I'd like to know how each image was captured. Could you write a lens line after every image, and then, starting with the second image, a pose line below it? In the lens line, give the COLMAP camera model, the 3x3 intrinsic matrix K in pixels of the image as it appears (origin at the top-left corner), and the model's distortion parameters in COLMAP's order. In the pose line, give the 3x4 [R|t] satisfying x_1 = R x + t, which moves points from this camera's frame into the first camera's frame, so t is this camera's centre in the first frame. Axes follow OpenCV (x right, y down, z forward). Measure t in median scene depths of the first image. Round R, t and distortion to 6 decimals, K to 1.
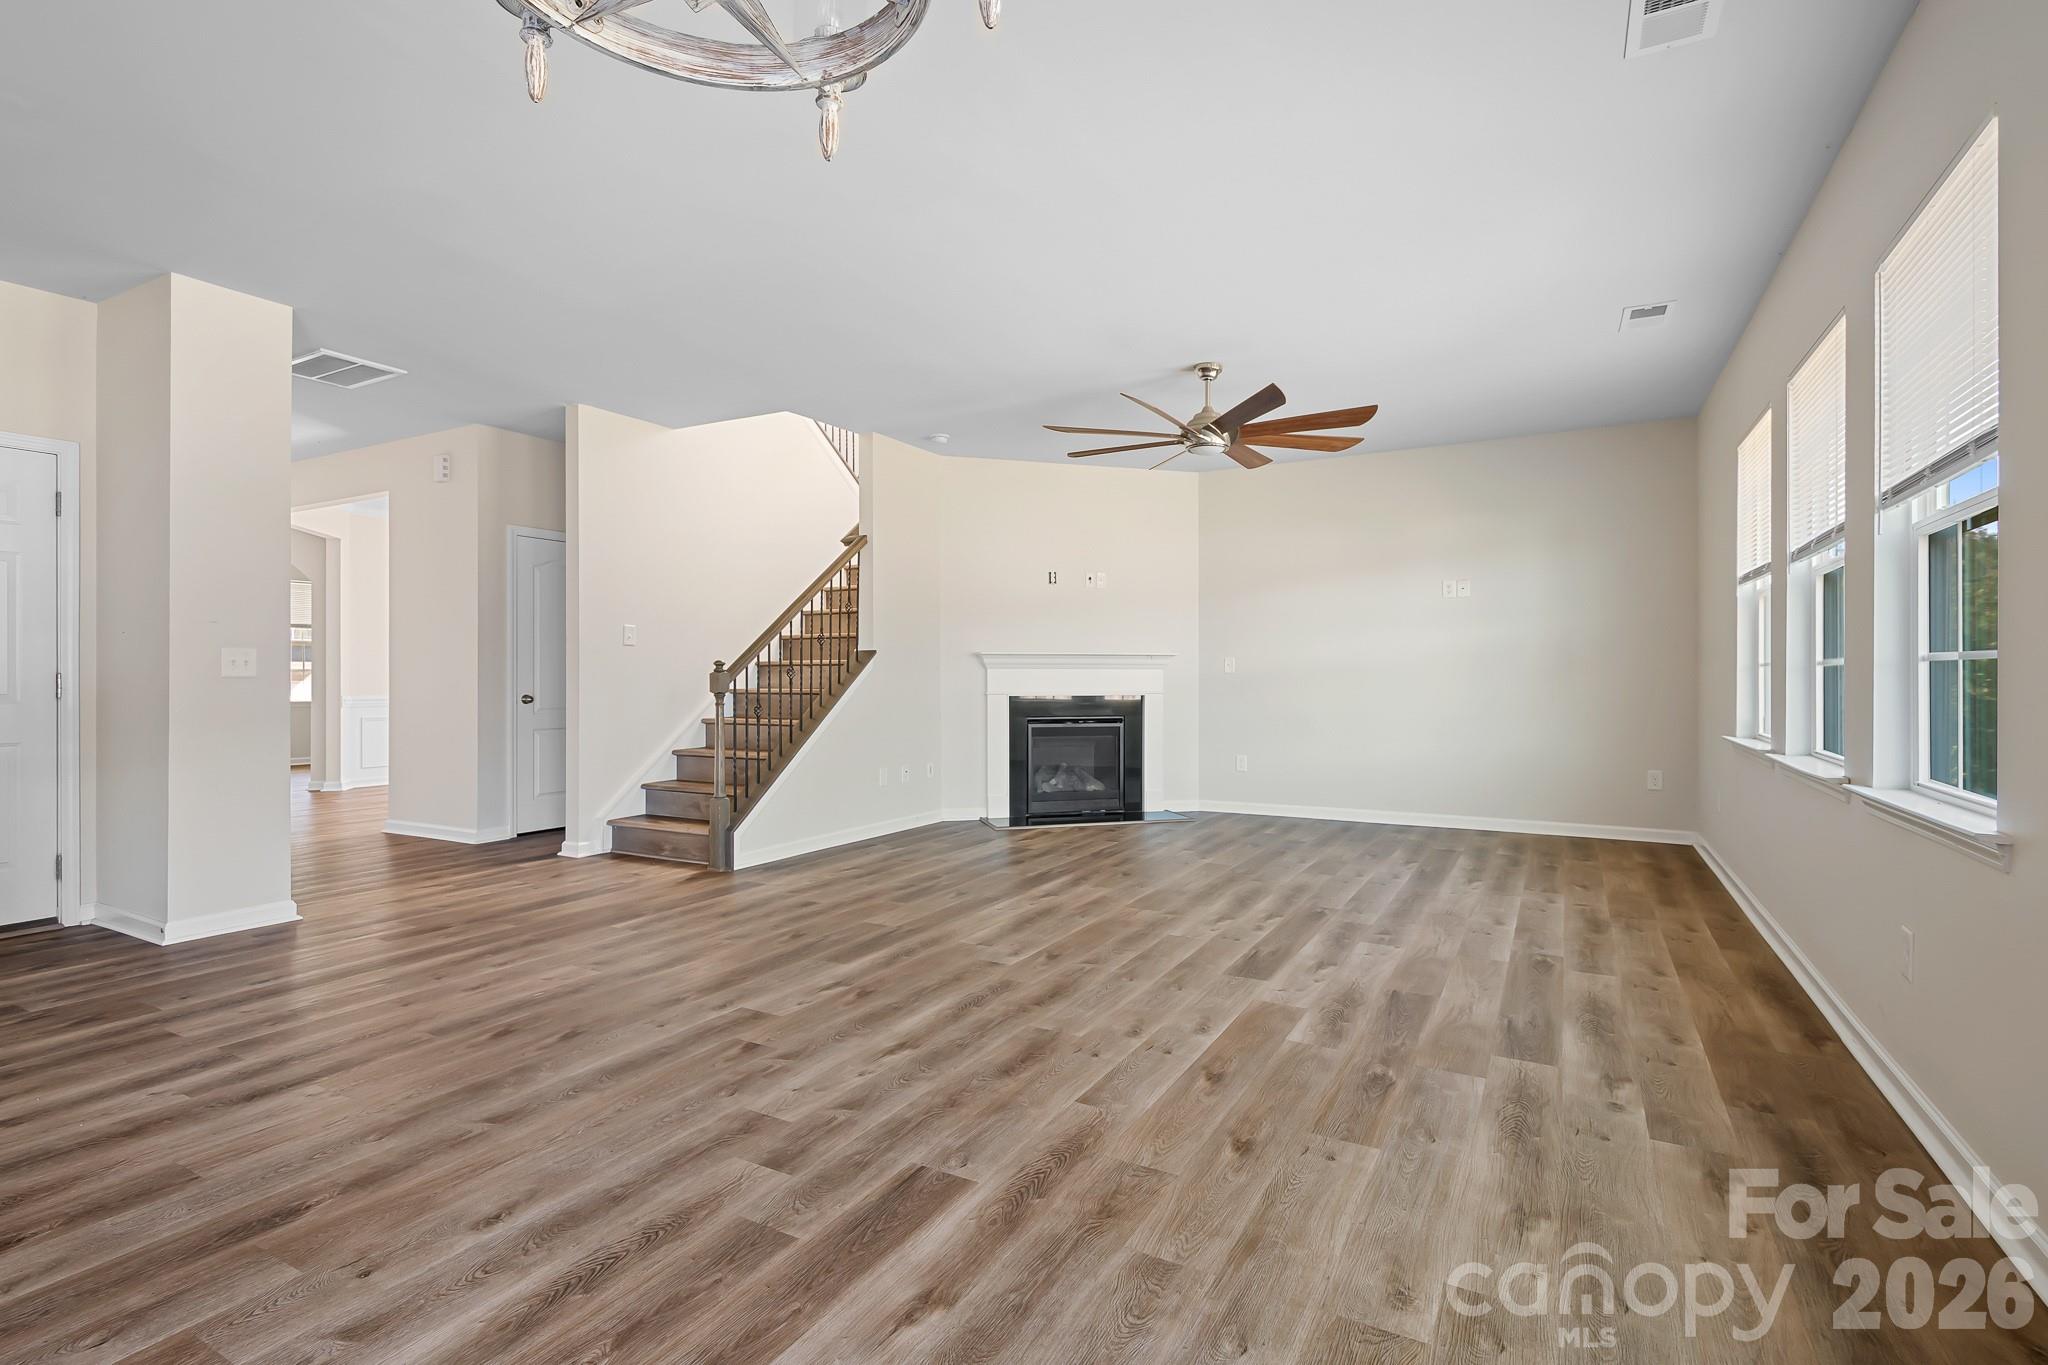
lens RADIAL K [[963.0, 0, 1023.9], [0, 963.0, 674.8], [0, 0, 1]] dist [0.005580, -0.003079]
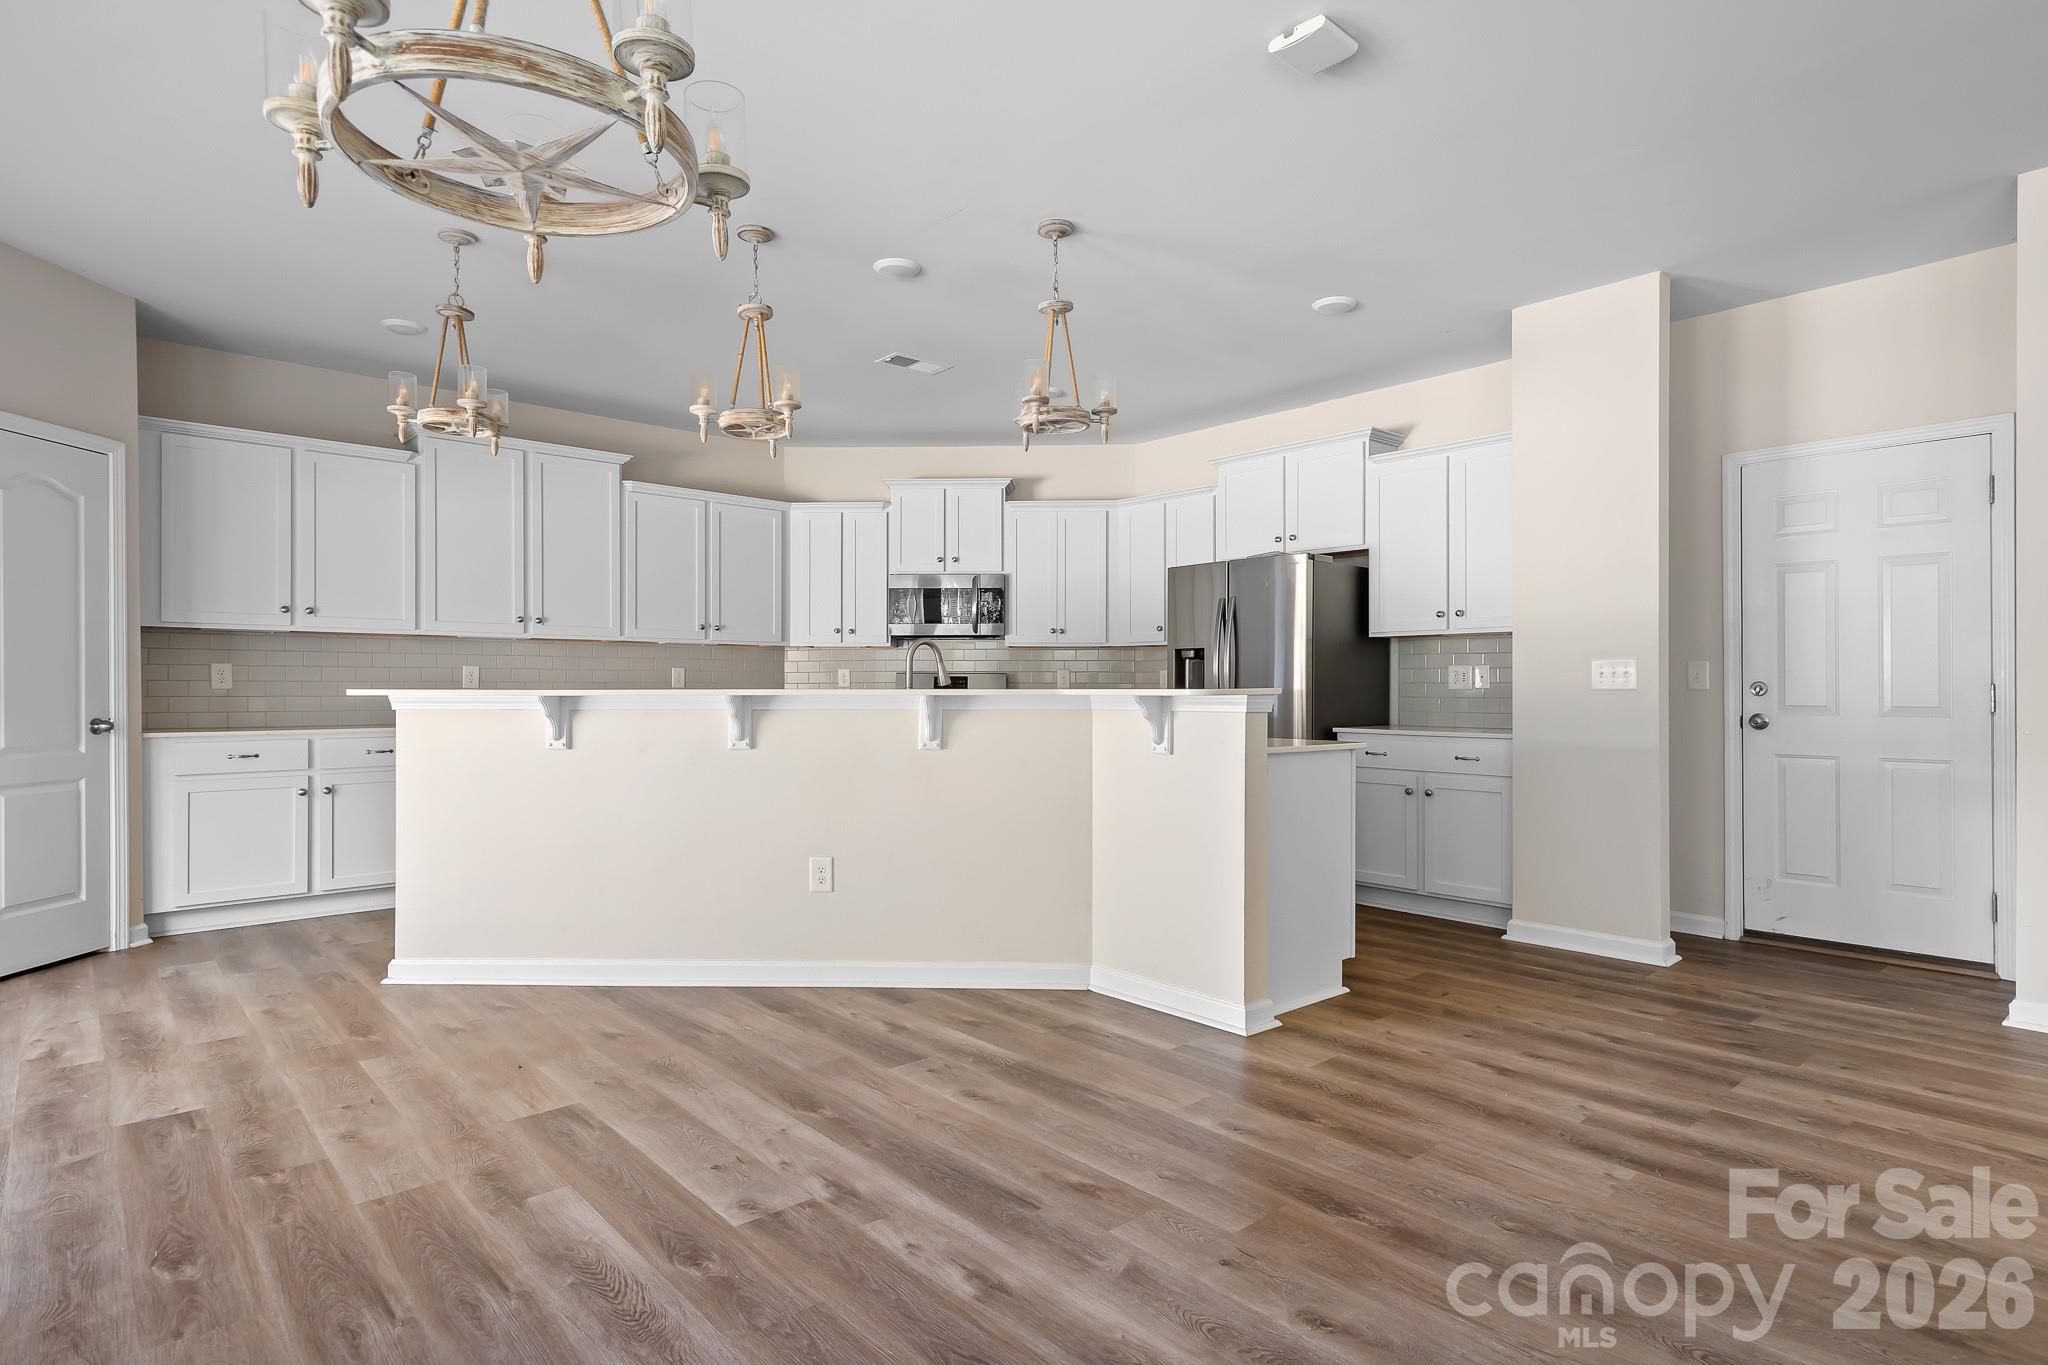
lens RADIAL K [[1067.1, 0, 1023.1], [0, 1067.1, 688.4], [0, 0, 1]] dist [0.021794, -0.004693]
pose [[-0.320879, 0.002606, -0.947117, 0.267039], [0.000104, 0.999996, 0.002716, -0.000547], [0.947120, 0.000773, -0.320878, 0.647096]]
